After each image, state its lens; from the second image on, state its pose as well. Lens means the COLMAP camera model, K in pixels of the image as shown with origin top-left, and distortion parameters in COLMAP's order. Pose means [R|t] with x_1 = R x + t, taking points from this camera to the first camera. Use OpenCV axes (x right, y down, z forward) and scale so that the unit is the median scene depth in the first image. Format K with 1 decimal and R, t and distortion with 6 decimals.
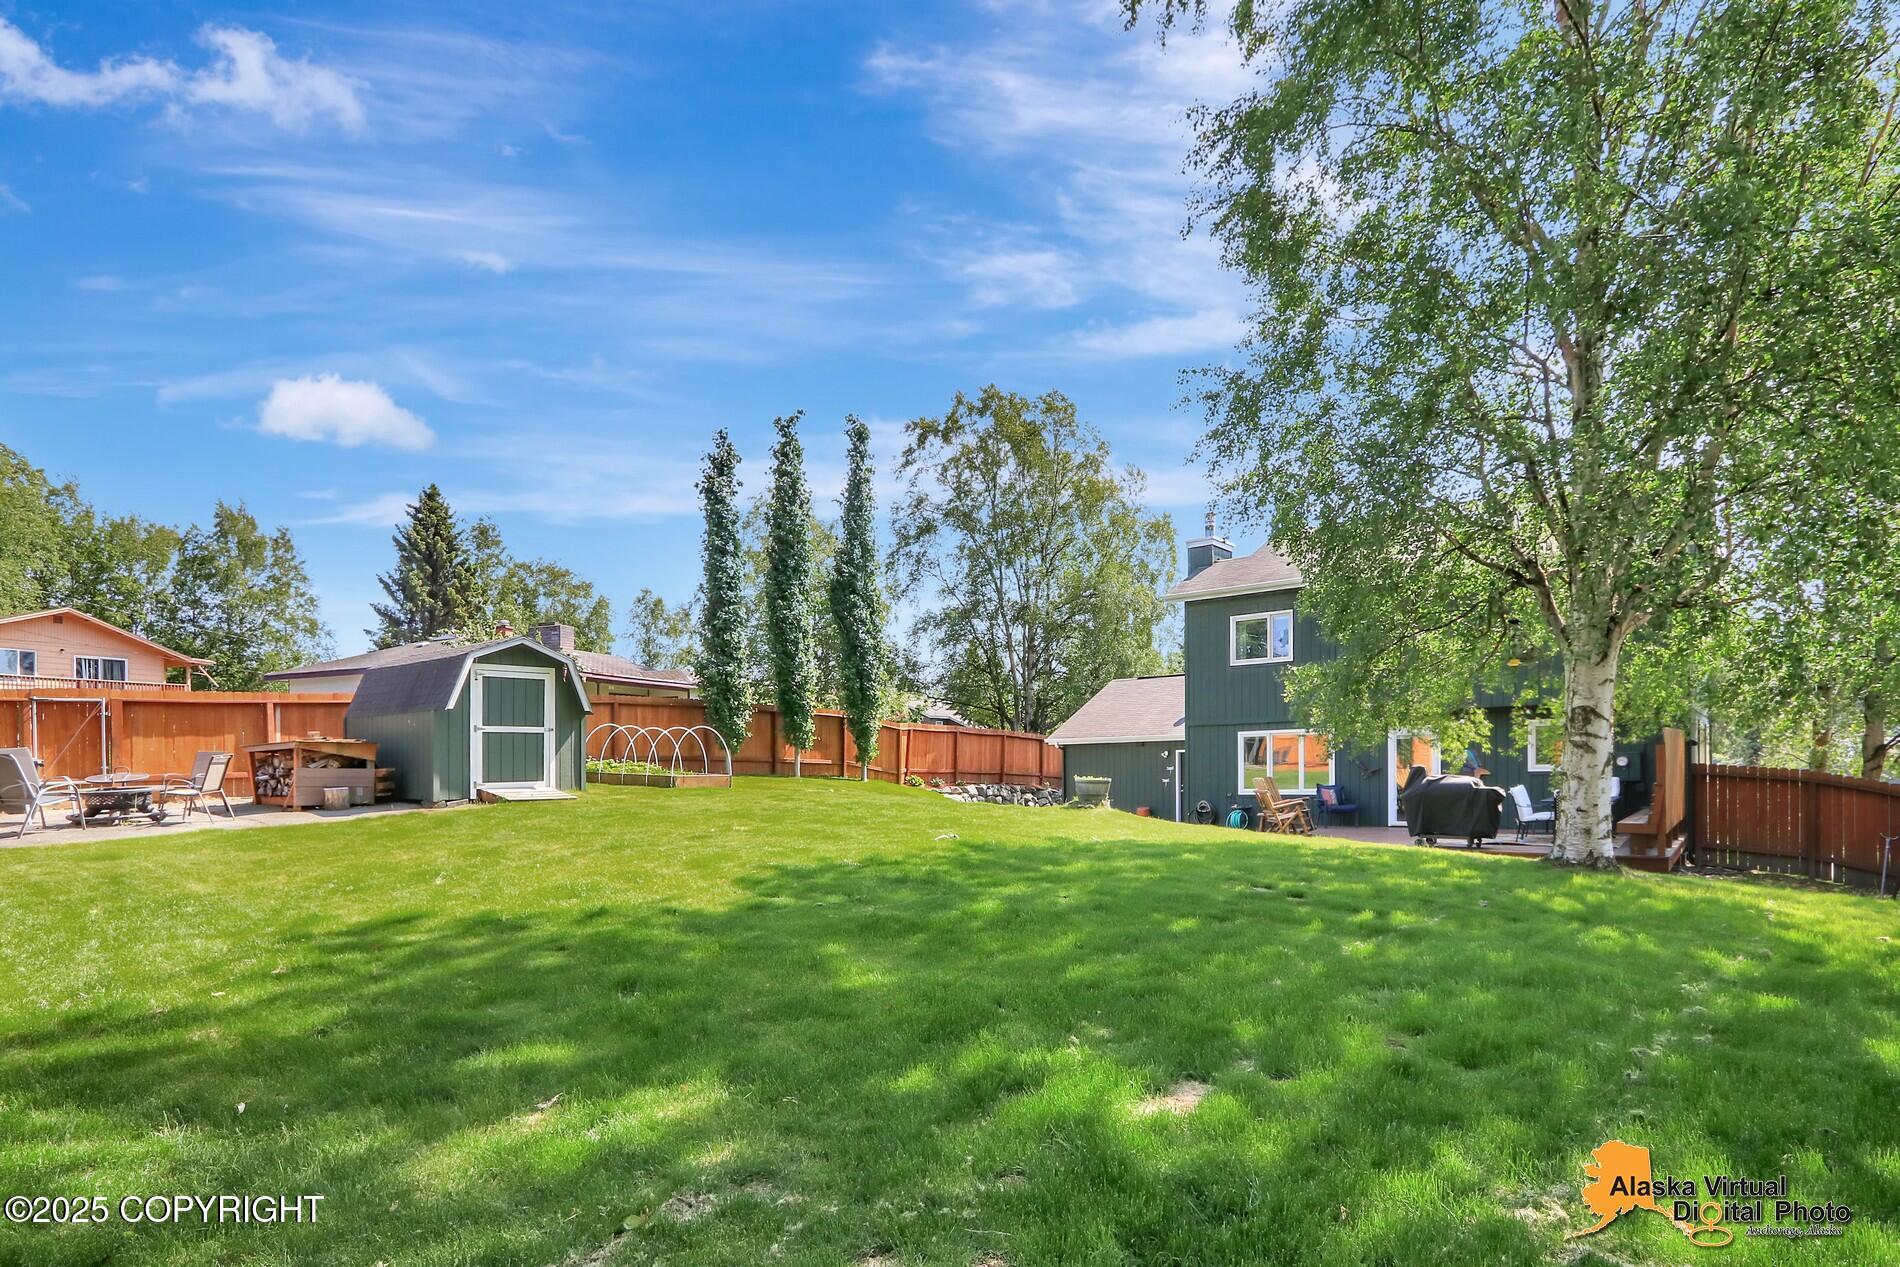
lens RADIAL K [[867.0, 0, 958.6], [0, 867.0, 595.9], [0, 0, 1]] dist [-0.001174, -0.000029]
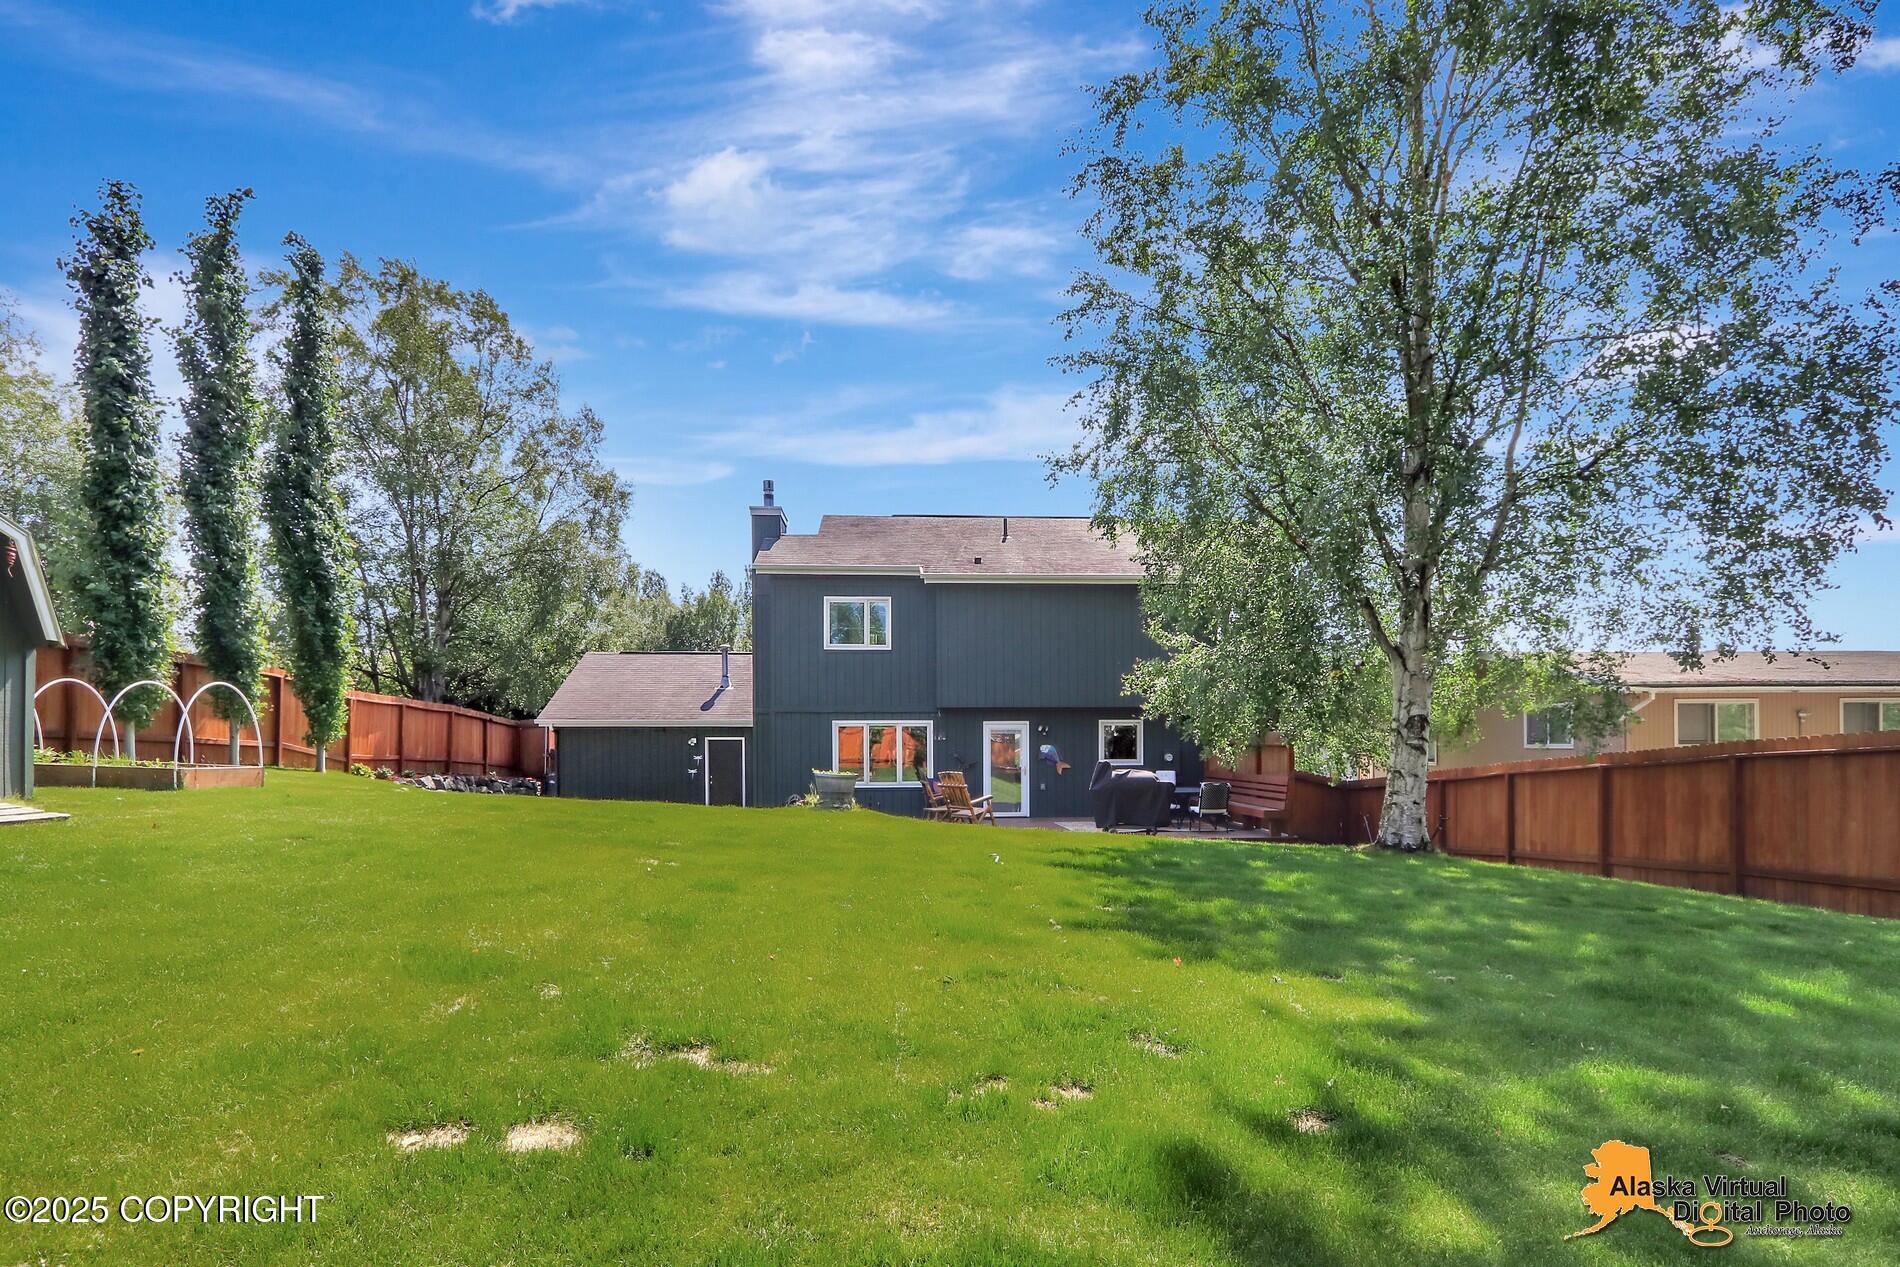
lens RADIAL K [[913.2, 0, 943.3], [0, 913.2, 600.8], [0, 0, 1]] dist [-0.004647, -0.000219]
pose [[0.774384, 0.115082, 0.622162, -0.192829], [-0.133356, 0.990917, -0.017308, 0.027418], [-0.618503, -0.069566, 0.782697, 0.147981]]
